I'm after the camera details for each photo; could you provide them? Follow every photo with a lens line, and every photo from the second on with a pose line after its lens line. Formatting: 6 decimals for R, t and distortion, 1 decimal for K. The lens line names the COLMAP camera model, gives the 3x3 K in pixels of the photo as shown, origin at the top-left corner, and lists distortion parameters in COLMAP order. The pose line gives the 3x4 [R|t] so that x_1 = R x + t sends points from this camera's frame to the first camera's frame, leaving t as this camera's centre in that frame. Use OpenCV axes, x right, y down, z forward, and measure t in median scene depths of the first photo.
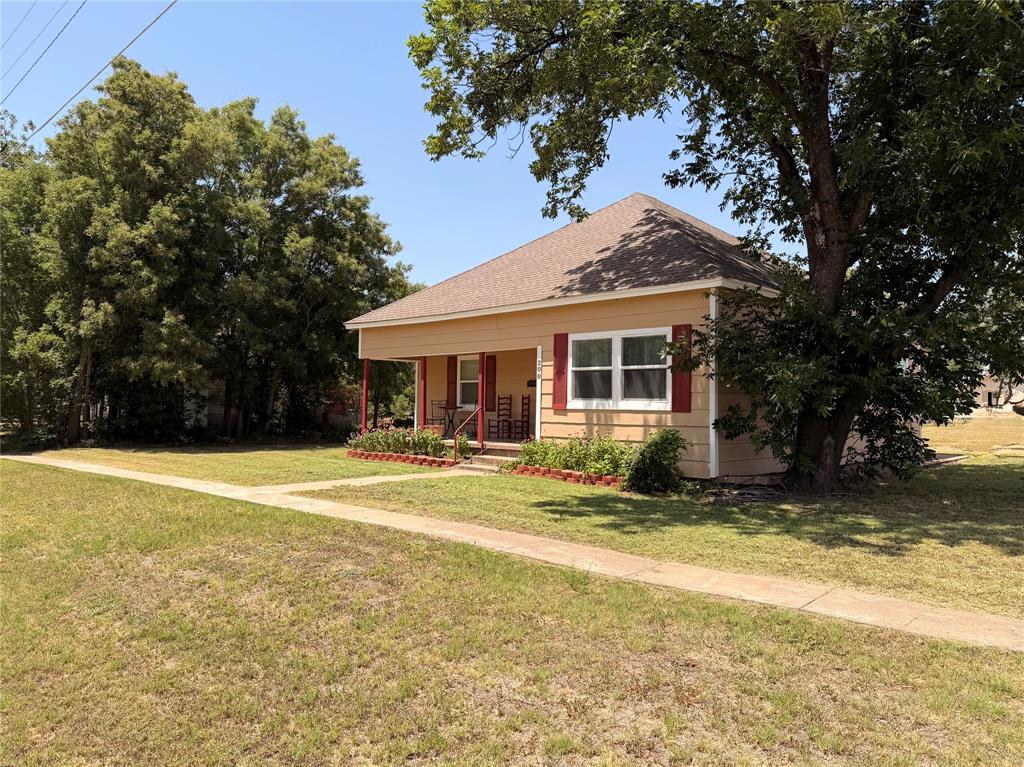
lens RADIAL K [[710.9, 0, 512.0], [0, 710.9, 383.5], [0, 0, 1]] dist [-0.030682, -0.002553]
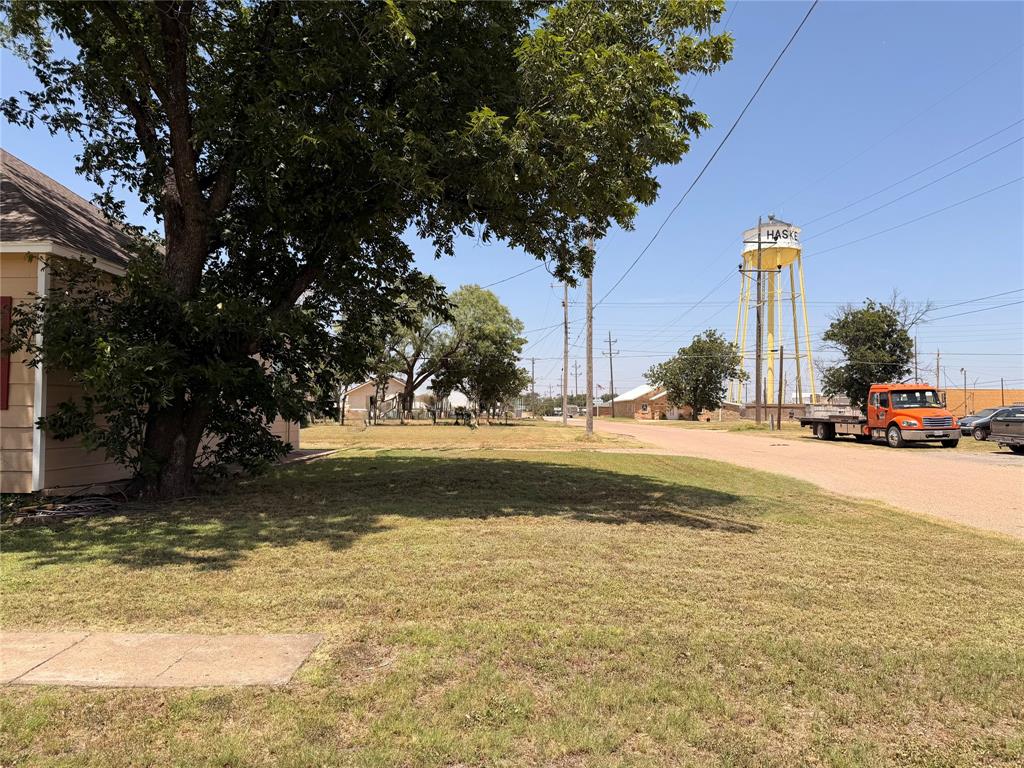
lens RADIAL K [[710.9, 0, 512.0], [0, 710.9, 384.0], [0, 0, 1]] dist [-0.030682, -0.002553]
pose [[0.695534, 0.019550, 0.718227, 0.157869], [-0.019529, 0.999775, -0.008302, 0.014552], [-0.718228, -0.008252, 0.695759, 0.111180]]
